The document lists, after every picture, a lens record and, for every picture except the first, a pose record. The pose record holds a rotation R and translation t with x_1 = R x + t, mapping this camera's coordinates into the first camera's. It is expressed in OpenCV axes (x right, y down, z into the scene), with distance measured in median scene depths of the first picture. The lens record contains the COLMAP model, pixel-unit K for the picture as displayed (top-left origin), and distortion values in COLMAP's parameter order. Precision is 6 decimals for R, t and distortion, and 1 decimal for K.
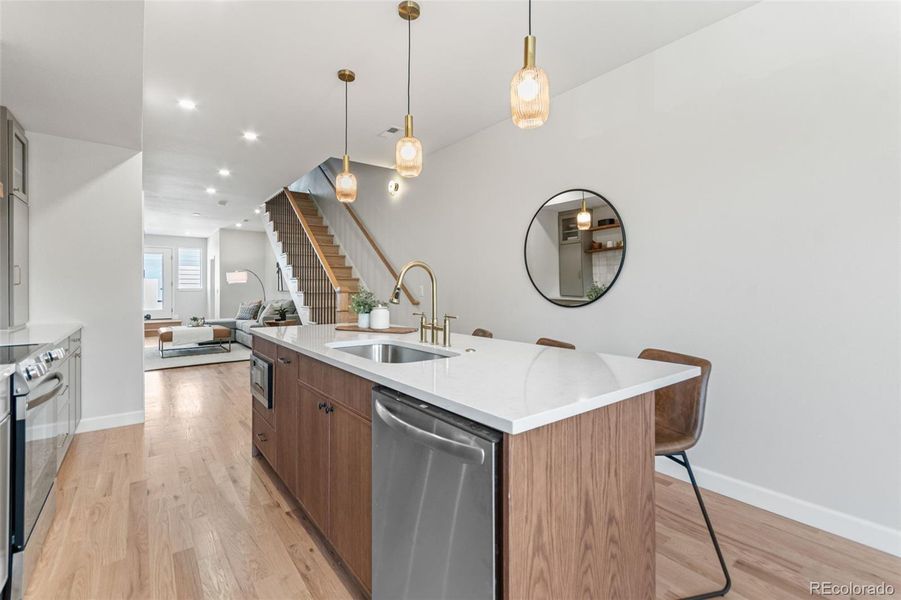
lens RADIAL K [[400.4, 0, 451.2], [0, 400.4, 288.6], [0, 0, 1]] dist [0.005926, -0.002090]
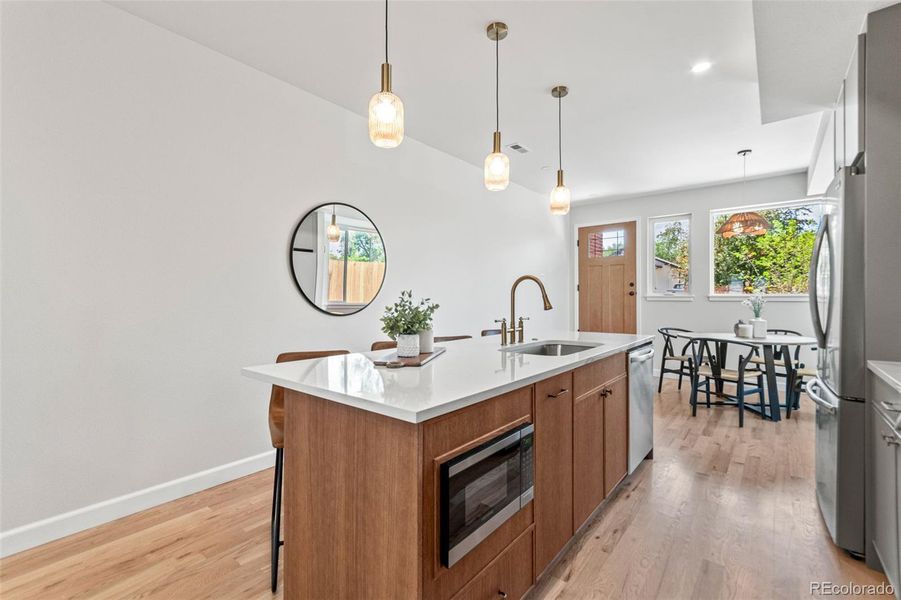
lens RADIAL K [[400.4, 0, 447.4], [0, 400.4, 298.9], [0, 0, 1]] dist [0.005926, -0.002090]
pose [[-0.224907, -0.002605, 0.974377, -0.882330], [-0.002967, 0.999994, 0.001989, 0.003641], [-0.974376, -0.002443, -0.224913, 1.103701]]
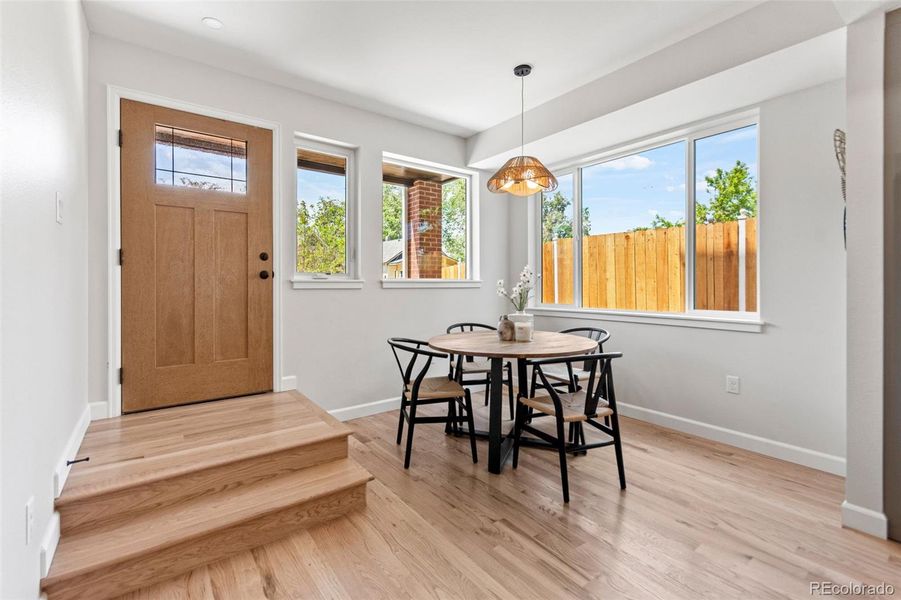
lens RADIAL K [[400.4, 0, 461.6], [0, 400.4, 278.7], [0, 0, 1]] dist [0.005926, -0.002090]
pose [[-0.999989, 0.003746, 0.002920, 0.542992], [0.003690, 0.999814, -0.018939, 0.008385], [-0.002990, -0.018928, -0.999816, 0.690291]]
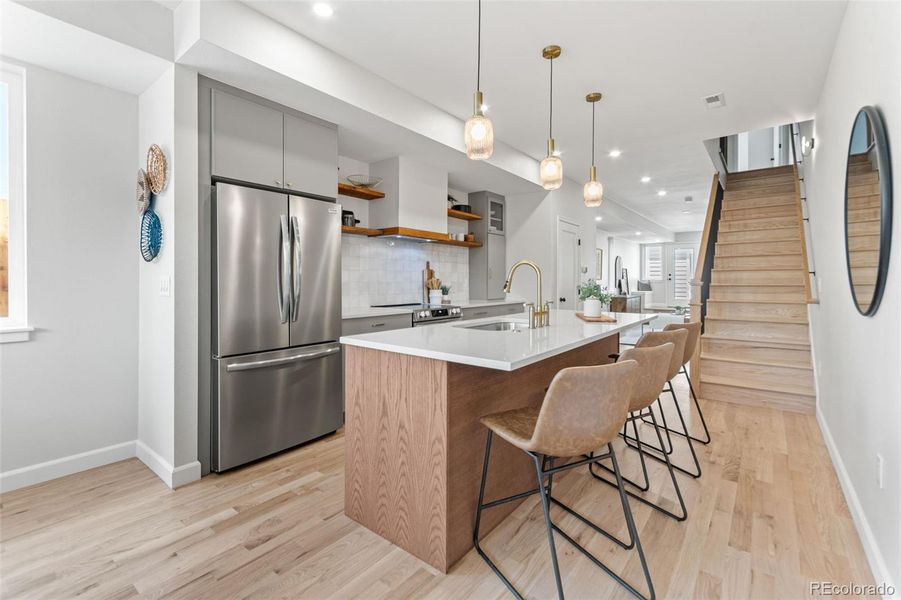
lens RADIAL K [[400.4, 0, 436.3], [0, 400.4, 280.2], [0, 0, 1]] dist [0.005926, -0.002090]
pose [[0.218399, 0.004522, -0.975849, 0.808538], [-0.003794, 0.999986, 0.003785, -0.006445], [0.975852, 0.002876, 0.218413, 0.317594]]
